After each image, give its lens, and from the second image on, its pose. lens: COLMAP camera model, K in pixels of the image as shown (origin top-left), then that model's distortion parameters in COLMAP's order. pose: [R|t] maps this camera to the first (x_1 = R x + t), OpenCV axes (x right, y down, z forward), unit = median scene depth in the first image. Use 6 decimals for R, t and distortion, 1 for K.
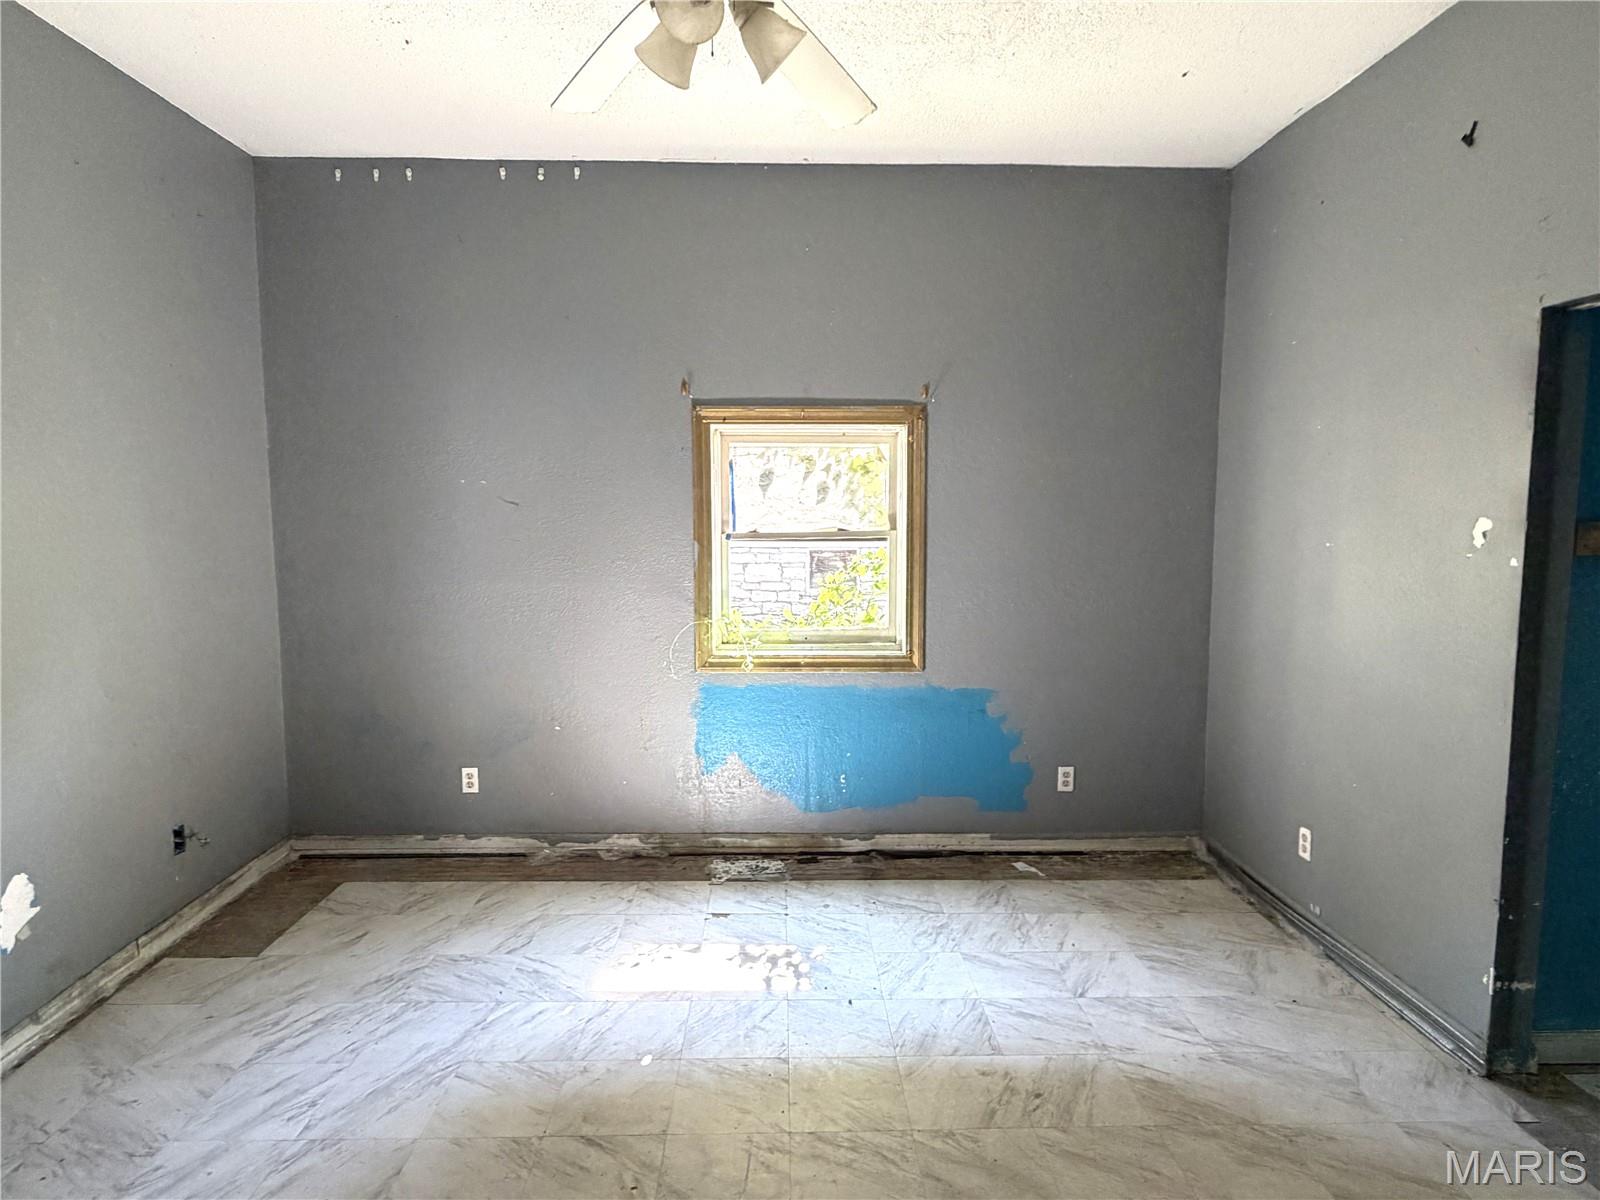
lens RADIAL K [[902.4, 0, 796.2], [0, 902.4, 598.5], [0, 0, 1]] dist [-0.000197, -0.001406]
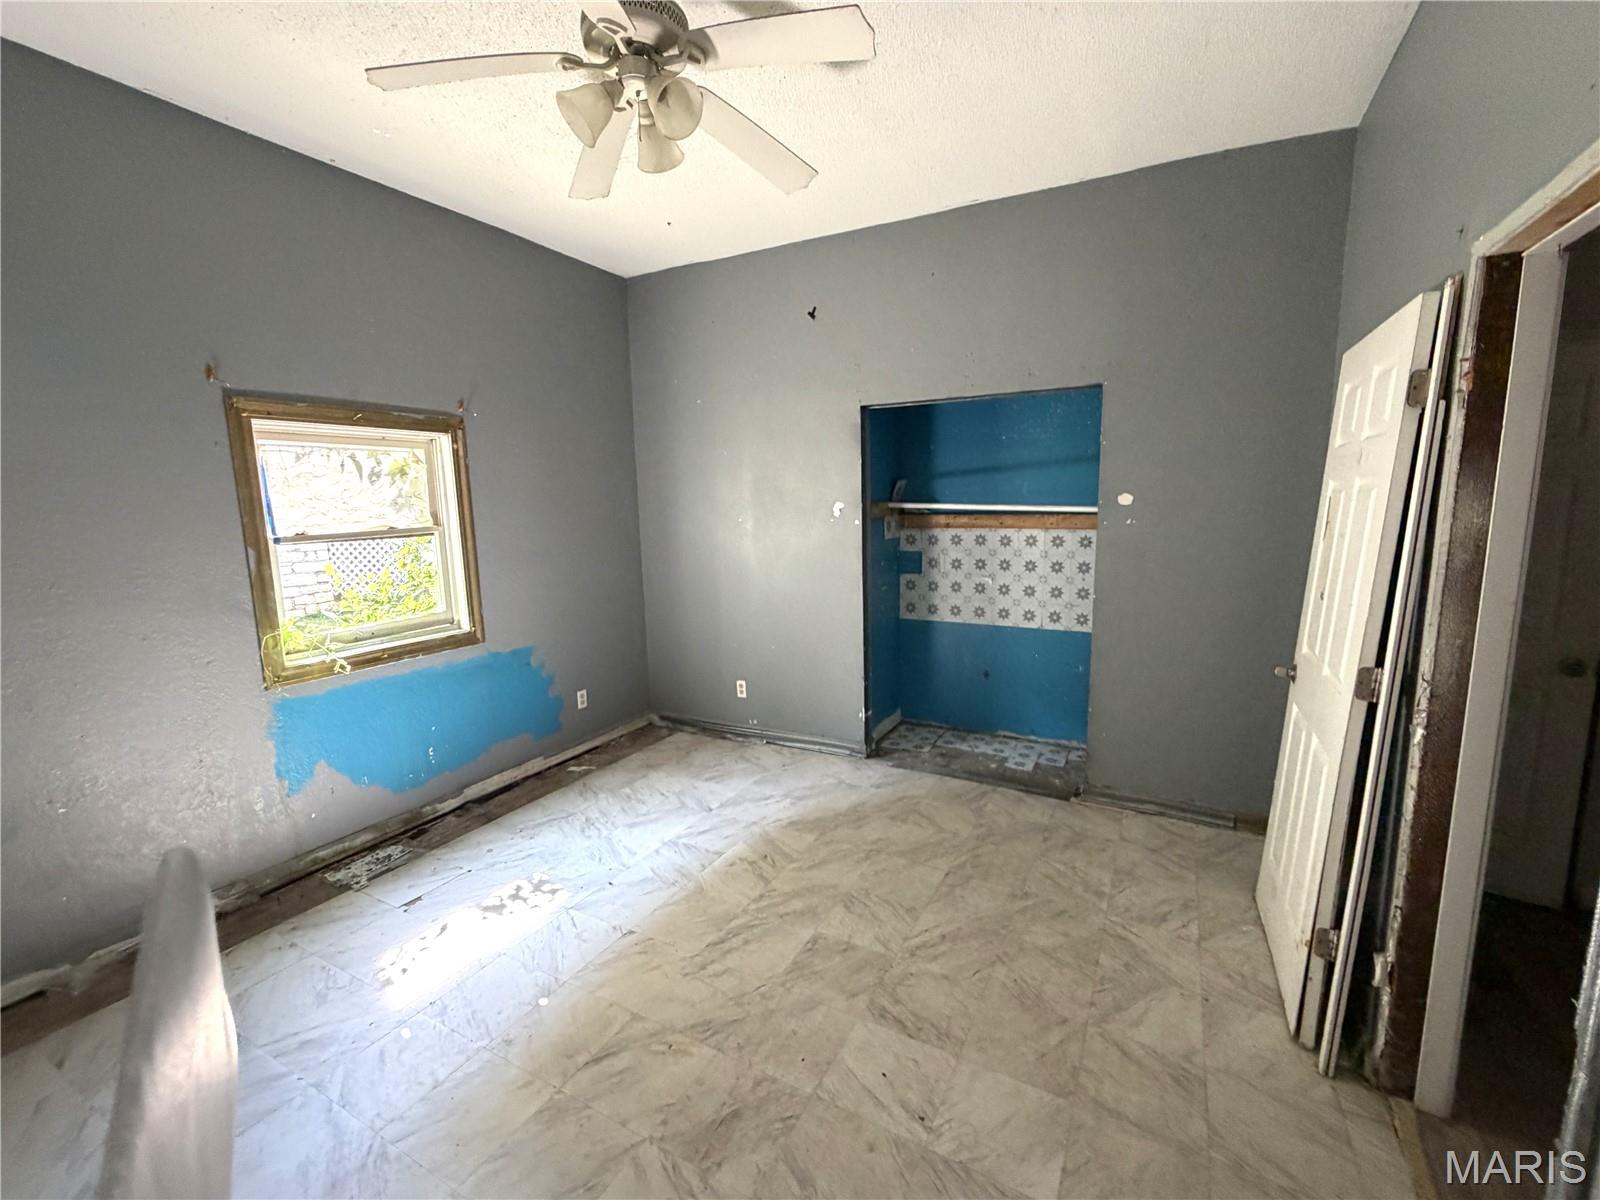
lens RADIAL K [[694.9, 0, 798.4], [0, 694.9, 598.9], [0, 0, 1]] dist [-0.001107, -0.000715]
pose [[0.489072, -0.138420, 0.861190, -0.443894], [0.107138, 0.989385, 0.098182, -0.022127], [-0.865639, 0.044248, 0.498710, 0.175882]]
